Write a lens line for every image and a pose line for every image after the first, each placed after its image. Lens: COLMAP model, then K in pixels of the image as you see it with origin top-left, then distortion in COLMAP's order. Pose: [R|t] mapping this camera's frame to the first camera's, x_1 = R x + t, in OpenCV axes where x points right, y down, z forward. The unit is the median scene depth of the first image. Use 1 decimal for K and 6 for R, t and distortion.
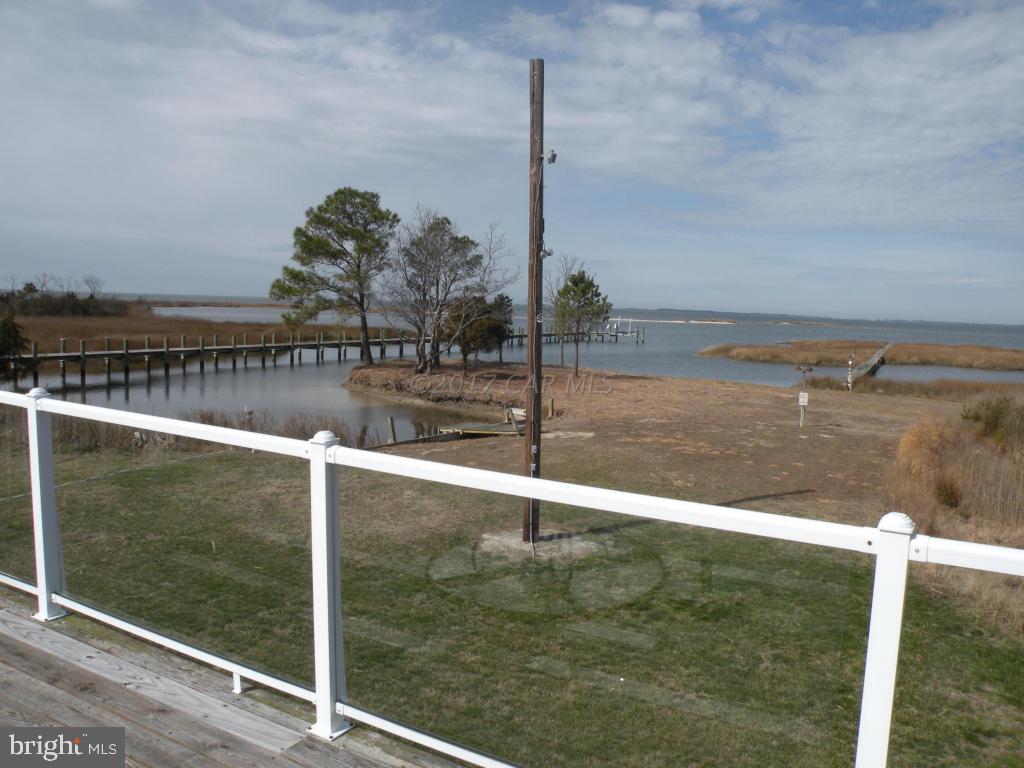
lens RADIAL K [[825.2, 0, 512.0], [0, 825.2, 384.0], [0, 0, 1]] dist [-0.192941, 0.000114]
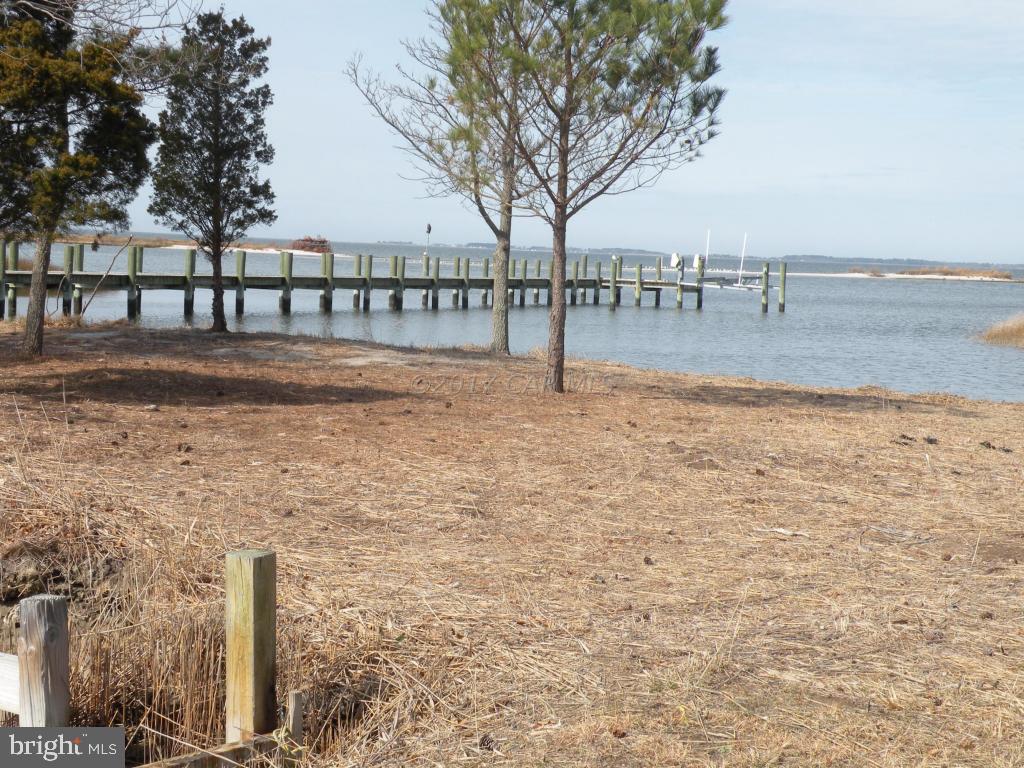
lens RADIAL K [[2080.5, 0, 512.0], [0, 2080.5, 384.0], [0, 0, 1]] dist [0.367659, -0.019252]
pose [[0.999025, -0.002933, 0.044047, 0.045453], [0.004166, 0.999601, -0.027933, 0.003370], [-0.043947, 0.028090, 0.998639, 0.510735]]
